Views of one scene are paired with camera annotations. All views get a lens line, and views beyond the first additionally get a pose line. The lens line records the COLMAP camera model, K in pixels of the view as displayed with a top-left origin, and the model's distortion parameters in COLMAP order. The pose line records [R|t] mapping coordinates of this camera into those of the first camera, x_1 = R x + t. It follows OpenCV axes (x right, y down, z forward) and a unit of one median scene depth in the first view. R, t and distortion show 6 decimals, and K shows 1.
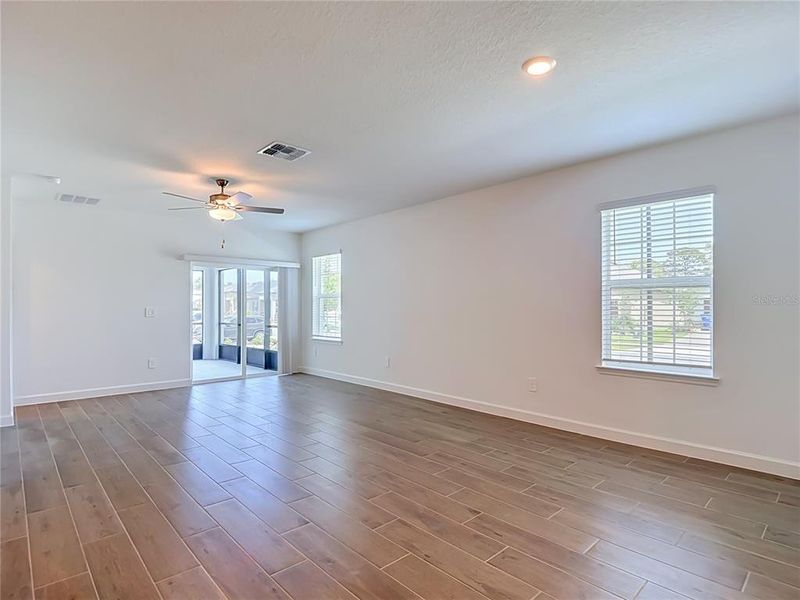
lens RADIAL K [[427.5, 0, 400.5], [0, 427.5, 305.3], [0, 0, 1]] dist [-0.001958, -0.001127]
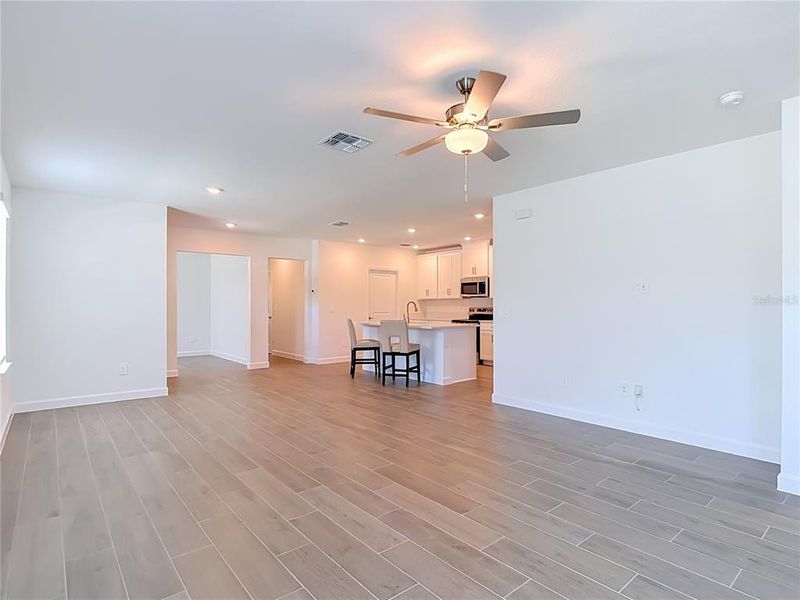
lens RADIAL K [[427.5, 0, 400.5], [0, 427.5, 305.3], [0, 0, 1]] dist [-0.001958, -0.001127]
pose [[-0.998660, 0.005007, 0.051507, -0.363428], [0.004898, 0.999985, -0.002254, 0.004063], [-0.051518, -0.001999, -0.998670, 1.593790]]
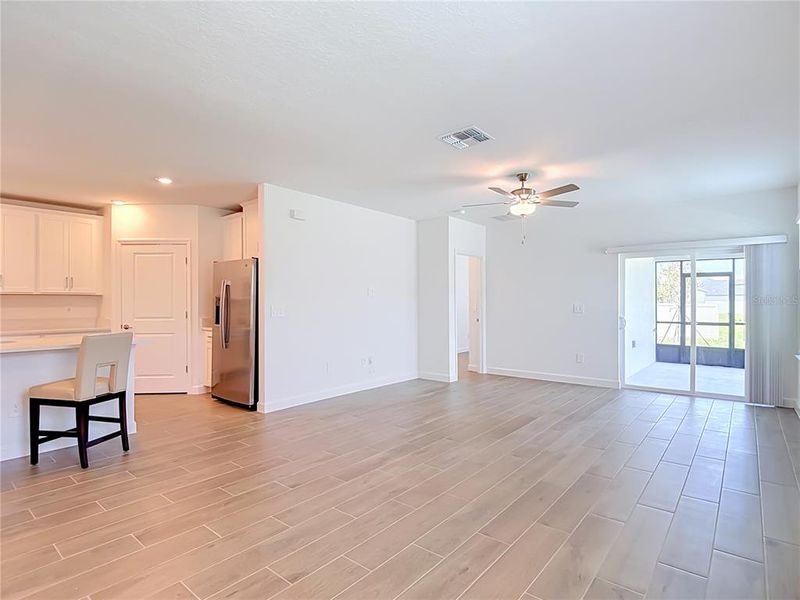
lens RADIAL K [[427.5, 0, 400.5], [0, 427.5, 305.3], [0, 0, 1]] dist [-0.001958, -0.001127]
pose [[0.138092, 0.010225, -0.990367, 0.522616], [0.003192, 0.999937, 0.010769, -0.005089], [0.990414, -0.004649, 0.138051, 0.596524]]
